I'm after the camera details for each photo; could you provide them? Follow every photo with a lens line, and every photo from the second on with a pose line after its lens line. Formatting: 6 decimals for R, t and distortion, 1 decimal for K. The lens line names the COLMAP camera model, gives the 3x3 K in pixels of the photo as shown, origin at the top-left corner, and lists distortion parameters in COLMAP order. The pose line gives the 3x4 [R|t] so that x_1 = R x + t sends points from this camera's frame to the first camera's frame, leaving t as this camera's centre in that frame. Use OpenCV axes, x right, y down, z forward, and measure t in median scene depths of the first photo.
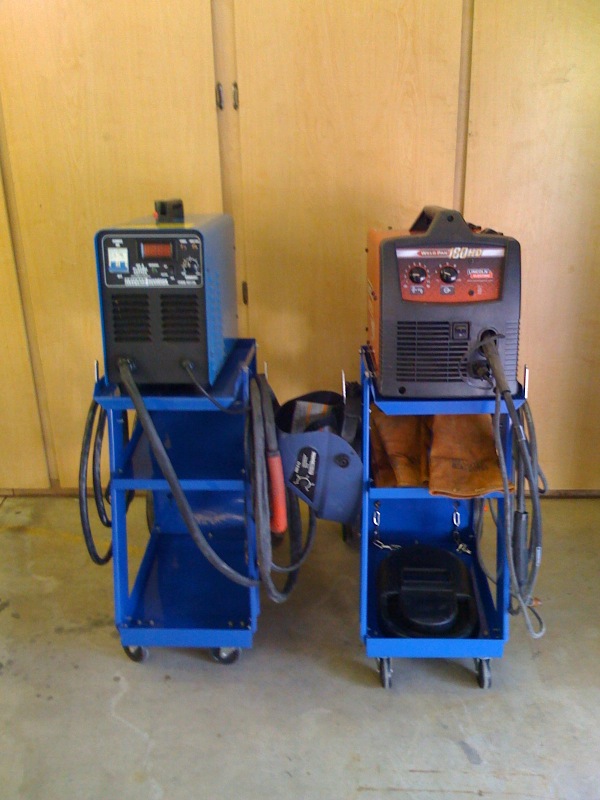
lens RADIAL K [[882.6, 0, 284.9], [0, 882.6, 392.7], [0, 0, 1]] dist [-0.004868, 0.000000]
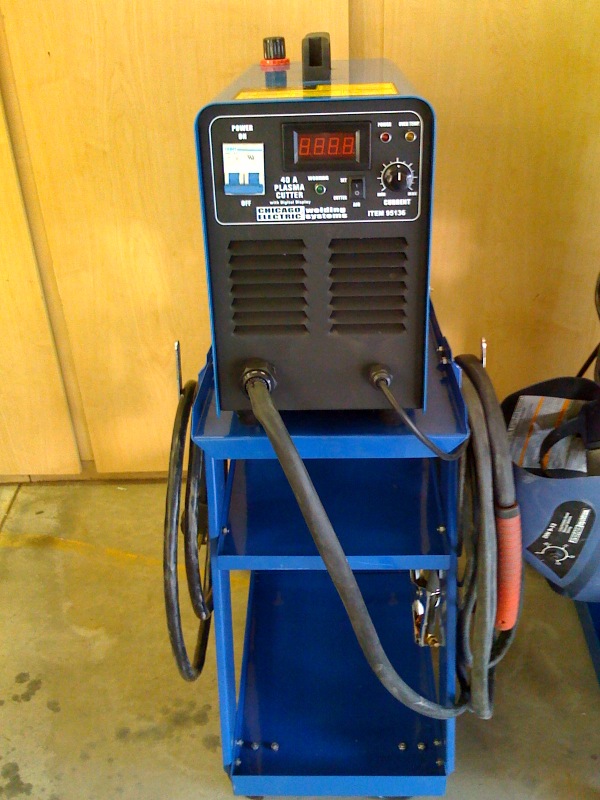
lens RADIAL K [[882.6, 0, 279.3], [0, 882.6, 393.7], [0, 0, 1]] dist [-0.004868, 0.000000]
pose [[0.999754, -0.021842, -0.003916, -0.155620], [0.022189, 0.985896, 0.165881, -0.099881], [0.000238, -0.165927, 0.986138, 0.469924]]
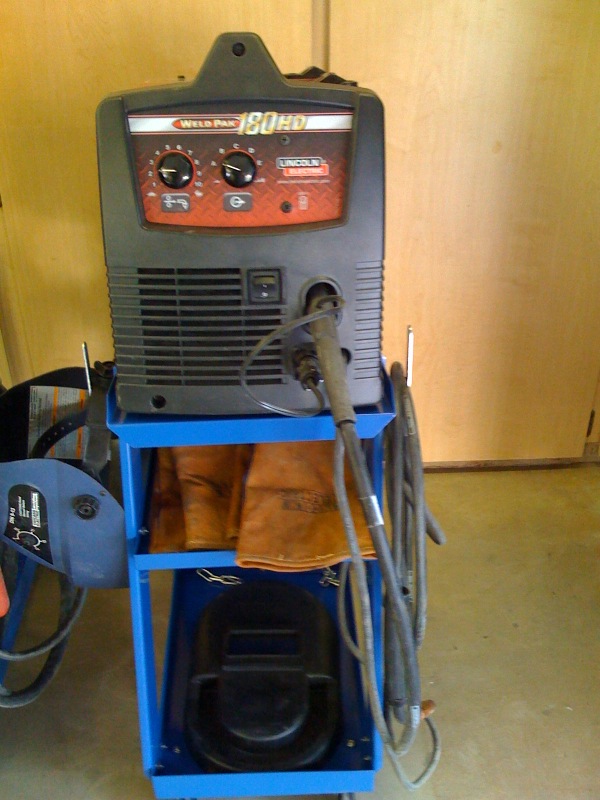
lens RADIAL K [[882.6, 0, 281.6], [0, 882.6, 402.1], [0, 0, 1]] dist [-0.004868, 0.000000]
pose [[0.997569, -0.027854, 0.063879, 0.155969], [0.017999, 0.988527, 0.149971, -0.071022], [-0.067324, -0.148457, 0.986625, 0.446163]]
